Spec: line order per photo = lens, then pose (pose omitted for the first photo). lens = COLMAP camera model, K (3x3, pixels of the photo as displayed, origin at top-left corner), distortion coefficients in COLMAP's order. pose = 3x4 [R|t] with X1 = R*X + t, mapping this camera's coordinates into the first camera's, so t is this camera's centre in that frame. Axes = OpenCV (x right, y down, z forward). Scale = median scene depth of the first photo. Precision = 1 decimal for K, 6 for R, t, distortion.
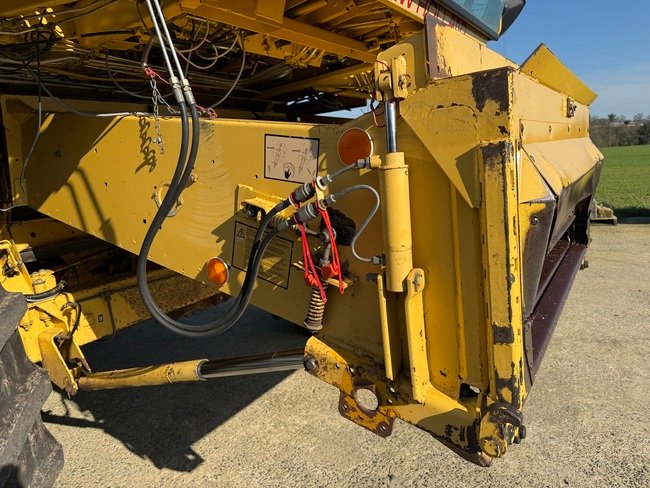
lens RADIAL K [[459.5, 0, 327.2], [0, 459.5, 246.1], [0, 0, 1]] dist [0.024523, -0.002053]
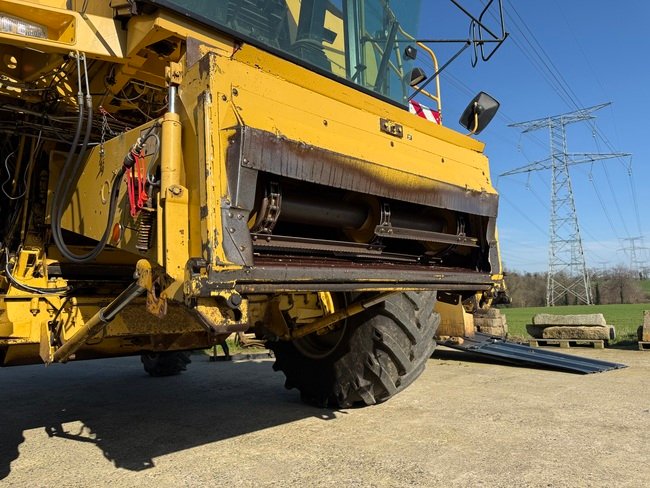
lens RADIAL K [[459.5, 0, 327.2], [0, 459.5, 246.1], [0, 0, 1]] dist [0.024523, -0.002053]
pose [[0.969977, 0.007831, -0.243071, 0.416308], [-0.079143, 0.955241, -0.285046, 0.254133], [0.229959, 0.295725, 0.927181, -0.092297]]
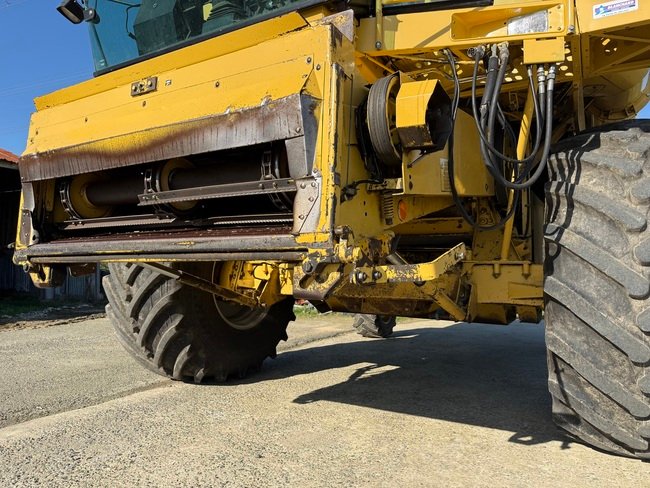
lens RADIAL K [[459.5, 0, 327.2], [0, 459.5, 246.1], [0, 0, 1]] dist [0.024523, -0.002053]
pose [[0.061548, 0.006076, -0.998086, 1.107154], [-0.201533, 0.979460, -0.006465, 0.013034], [0.977546, 0.201545, 0.061508, 0.932546]]
